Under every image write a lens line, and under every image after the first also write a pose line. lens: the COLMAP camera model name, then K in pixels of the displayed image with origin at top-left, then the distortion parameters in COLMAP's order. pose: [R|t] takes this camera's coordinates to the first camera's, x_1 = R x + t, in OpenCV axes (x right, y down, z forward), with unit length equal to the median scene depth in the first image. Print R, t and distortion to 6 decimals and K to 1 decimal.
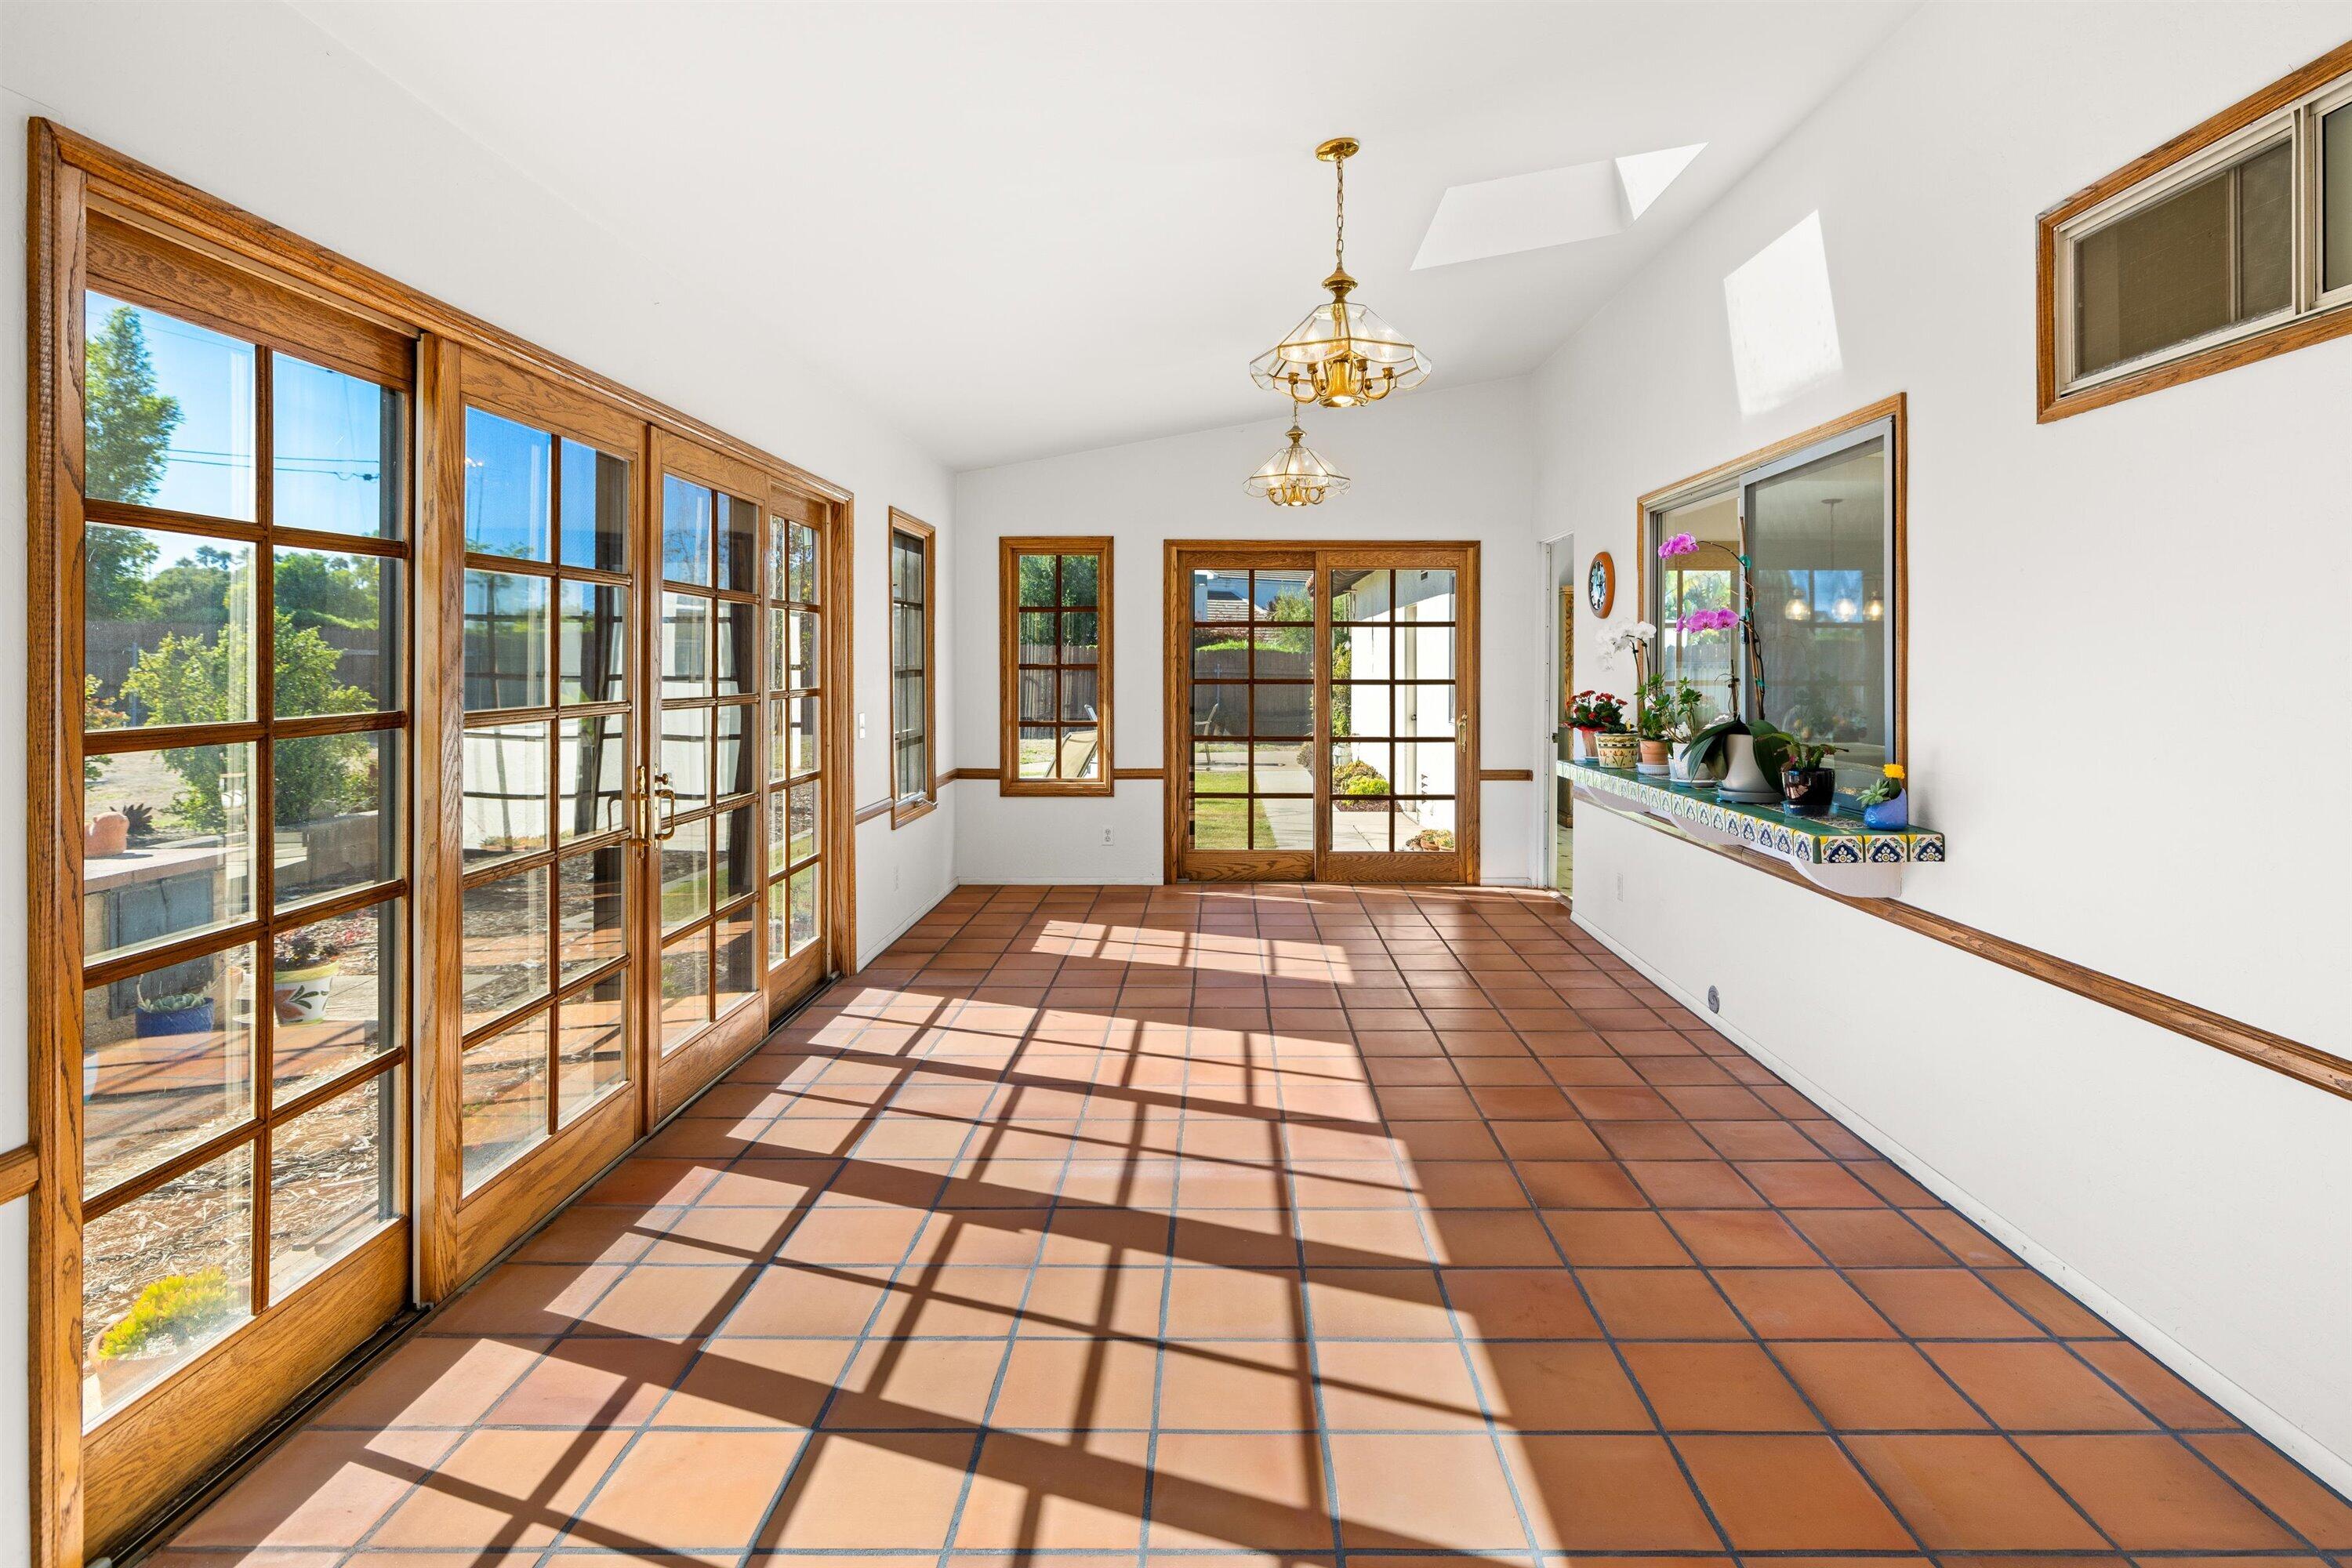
lens RADIAL K [[1222.7, 0, 1188.7], [0, 1222.7, 665.5], [0, 0, 1]] dist [-0.000692, 0.000665]
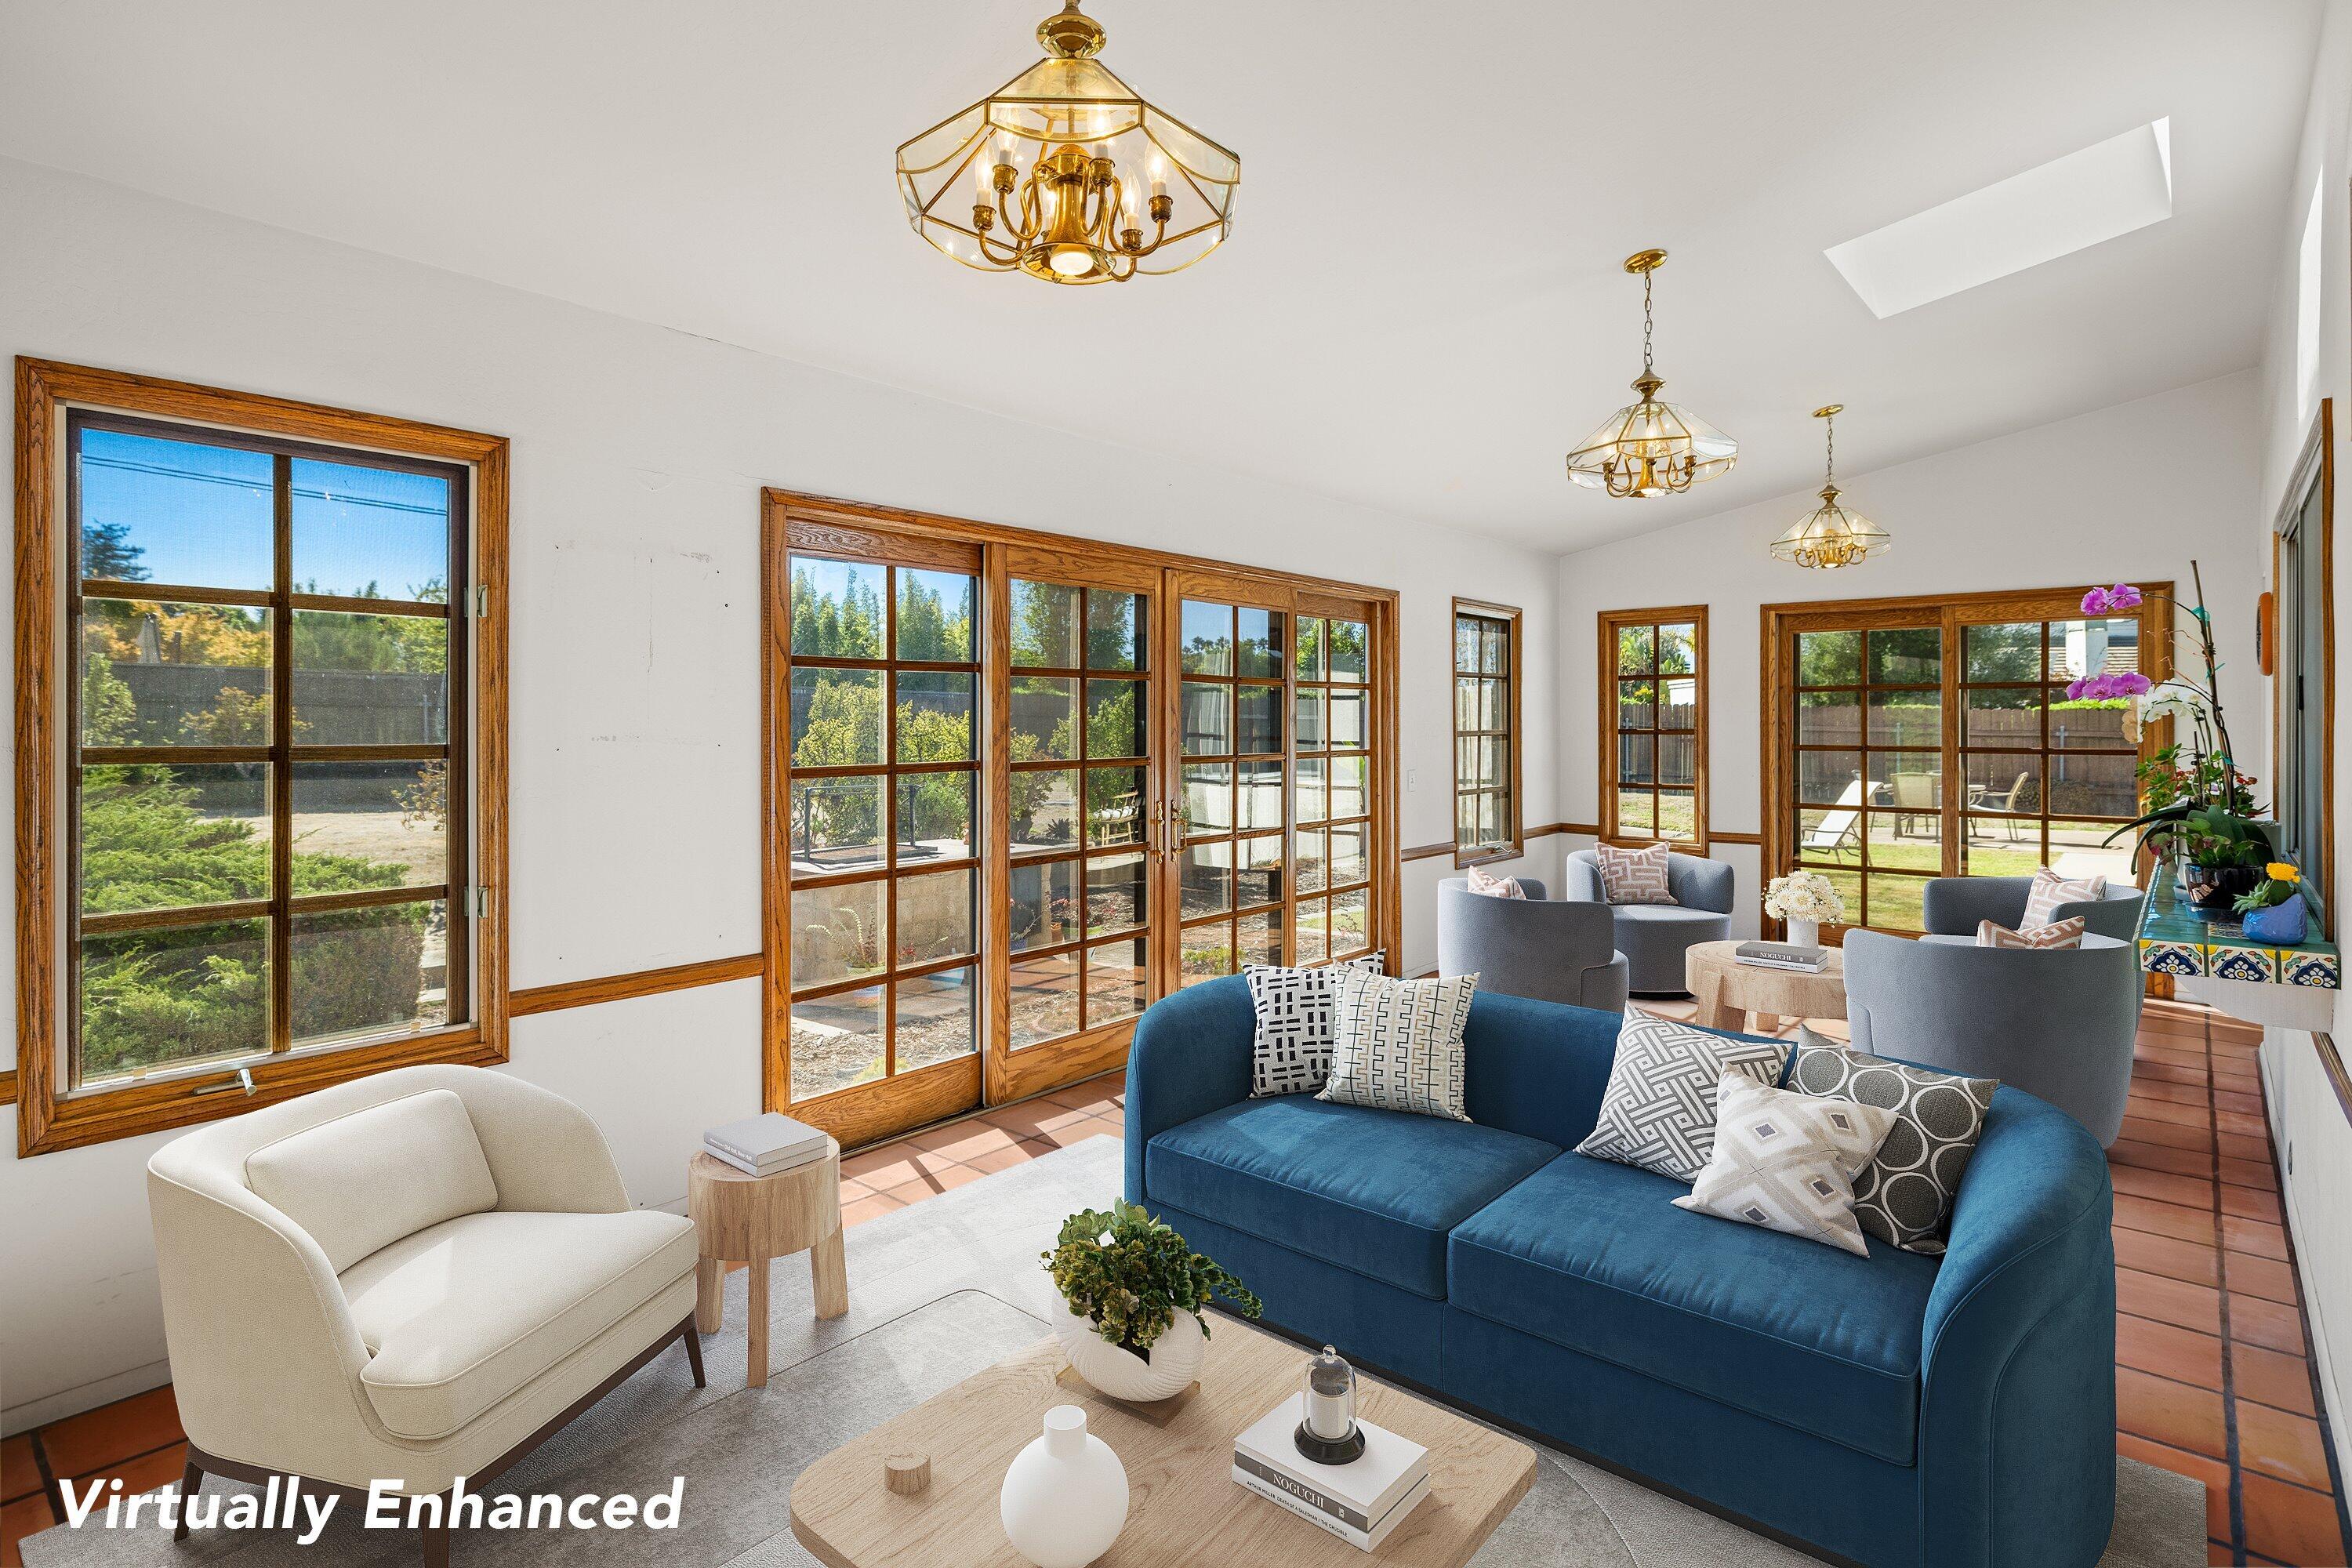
lens RADIAL K [[1158.9, 0, 1178.1], [0, 1158.9, 724.8], [0, 0, 1]] dist [-0.003818, -0.000439]
pose [[0.765315, 0.000950, -0.643655, 0.467805], [-0.000995, 0.999999, 0.000293, -0.010114], [0.643655, 0.000416, 0.765316, -0.054593]]
